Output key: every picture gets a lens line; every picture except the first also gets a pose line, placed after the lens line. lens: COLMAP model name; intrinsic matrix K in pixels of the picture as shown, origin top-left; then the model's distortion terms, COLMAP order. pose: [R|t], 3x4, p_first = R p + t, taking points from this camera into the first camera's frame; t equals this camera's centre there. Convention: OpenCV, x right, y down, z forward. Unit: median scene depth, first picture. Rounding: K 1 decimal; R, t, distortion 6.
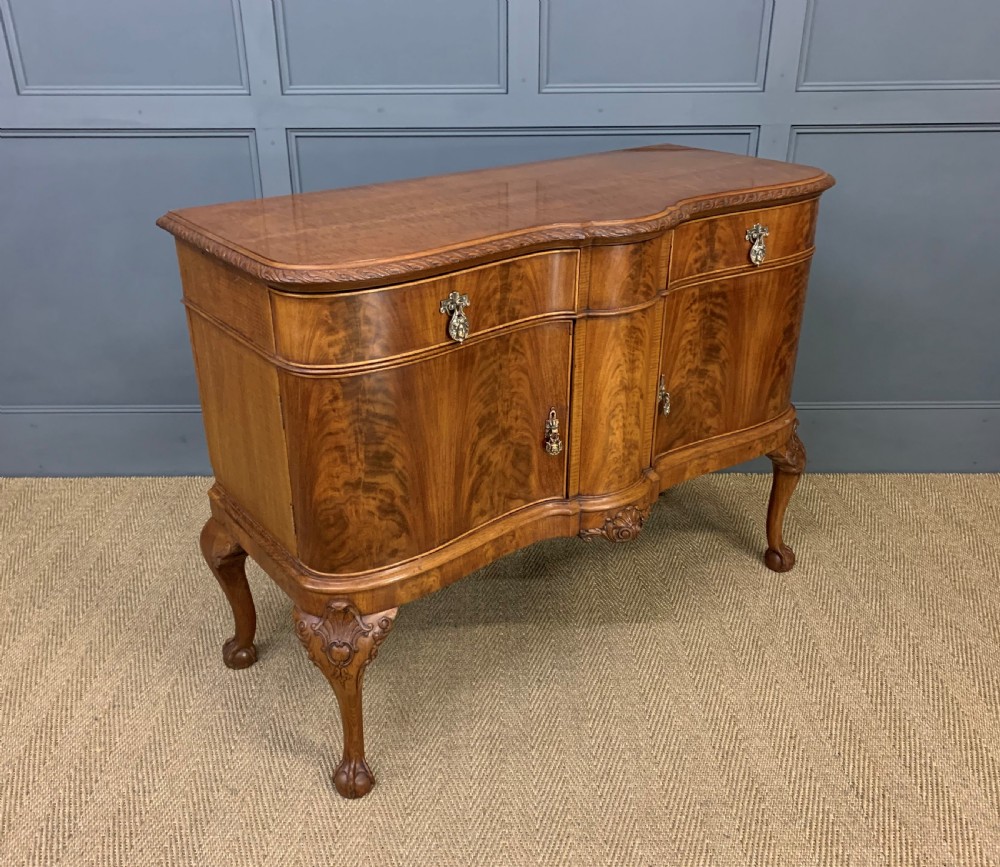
lens RADIAL K [[950.9, 0, 489.7], [0, 950.9, 451.3], [0, 0, 1]] dist [0.097978, 0.000000]
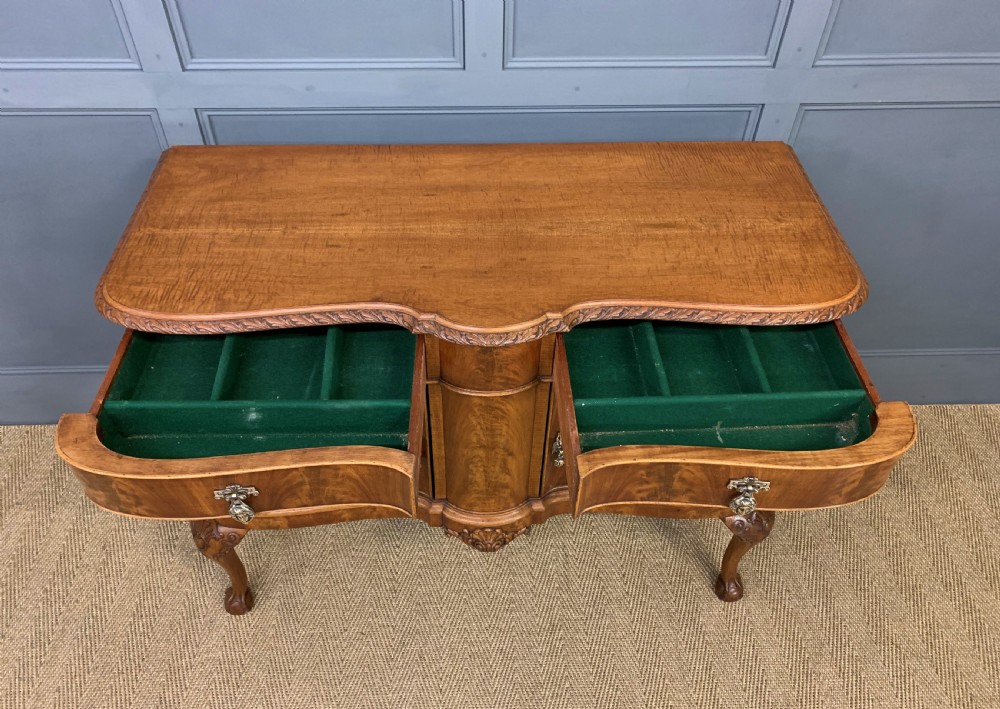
lens RADIAL K [[768.3, 0, 498.8], [0, 768.3, 373.8], [0, 0, 1]] dist [0.049284, -0.051965]
pose [[0.825263, 0.422237, -0.375043, 0.437936], [-0.269543, 0.878055, 0.395430, -0.471379], [0.496274, -0.225244, 0.838437, 0.351487]]
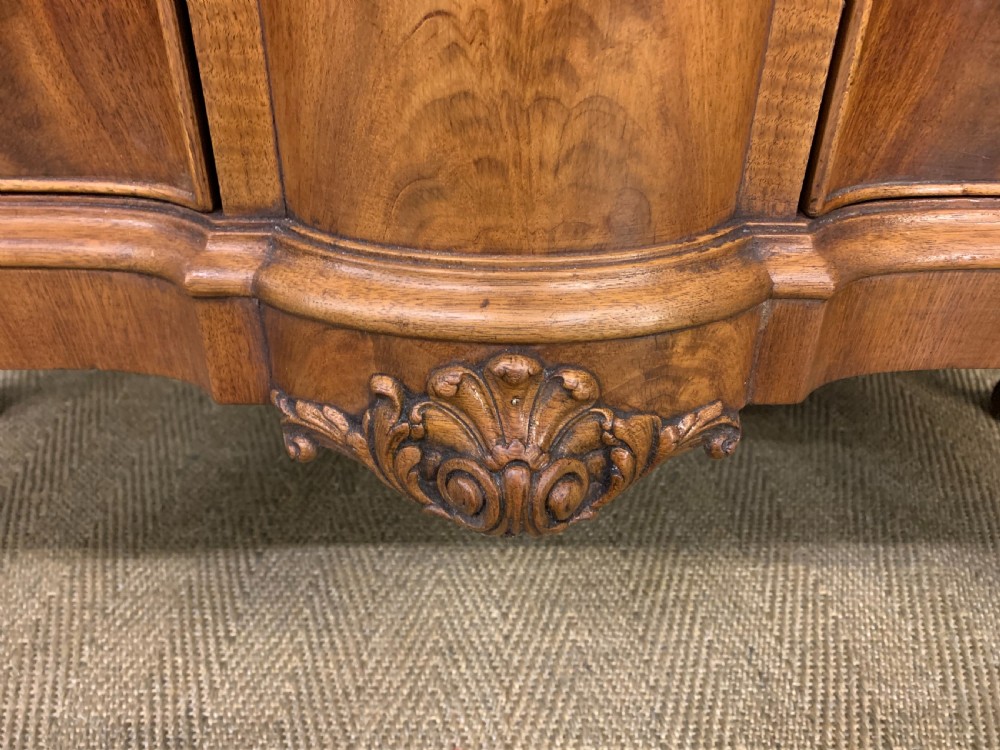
lens RADIAL K [[772.6, 0, 495.9], [0, 772.6, 372.1], [0, 0, 1]] dist [0.050957, -0.055464]
pose [[0.806328, 0.325463, -0.493872, 0.232412], [-0.270367, 0.945466, 0.181647, 0.038199], [0.526058, -0.012940, 0.850350, 0.946968]]
